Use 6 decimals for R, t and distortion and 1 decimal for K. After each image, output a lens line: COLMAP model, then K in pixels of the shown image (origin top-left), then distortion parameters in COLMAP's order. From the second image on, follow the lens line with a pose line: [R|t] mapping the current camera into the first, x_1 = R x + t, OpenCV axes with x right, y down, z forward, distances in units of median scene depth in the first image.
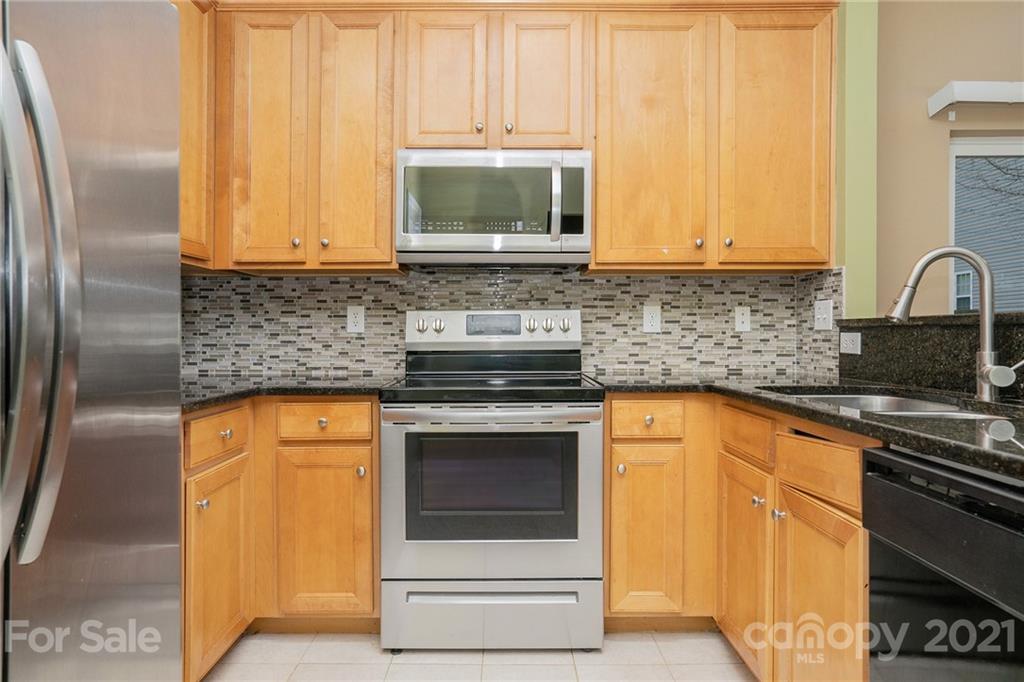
lens RADIAL K [[593.7, 0, 511.4], [0, 593.7, 341.2], [0, 0, 1]] dist [-0.009178, 0.000119]
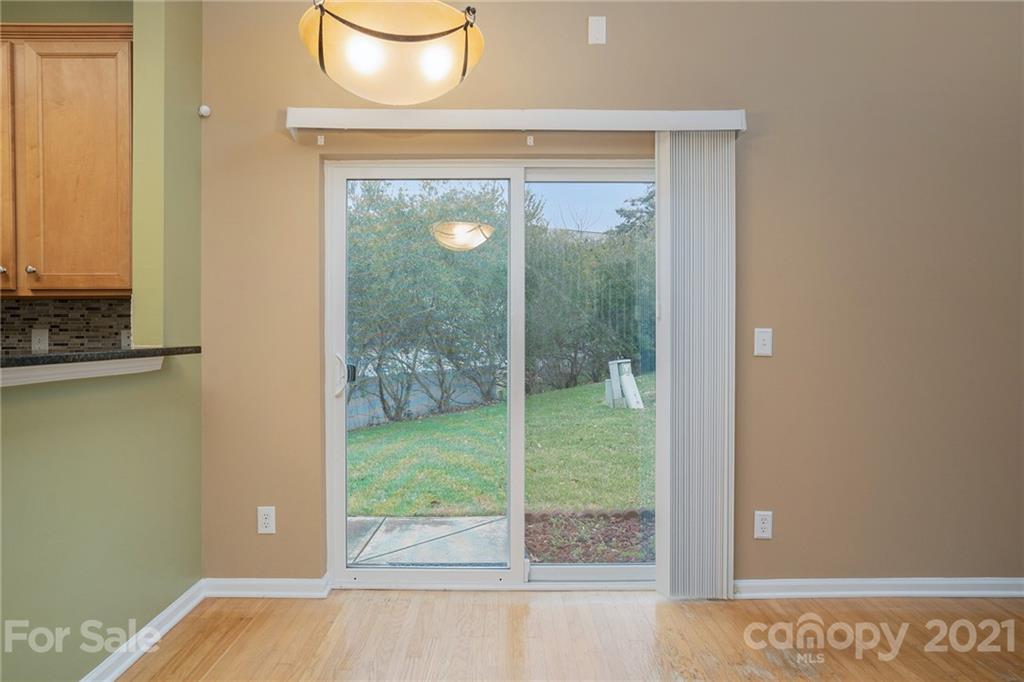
lens RADIAL K [[593.7, 0, 510.4], [0, 593.7, 337.5], [0, 0, 1]] dist [-0.009178, 0.000119]
pose [[0.999989, -0.001675, -0.004322, 1.043883], [0.001656, 0.999989, -0.004415, -0.039063], [0.004329, 0.004408, 0.999981, -0.005230]]
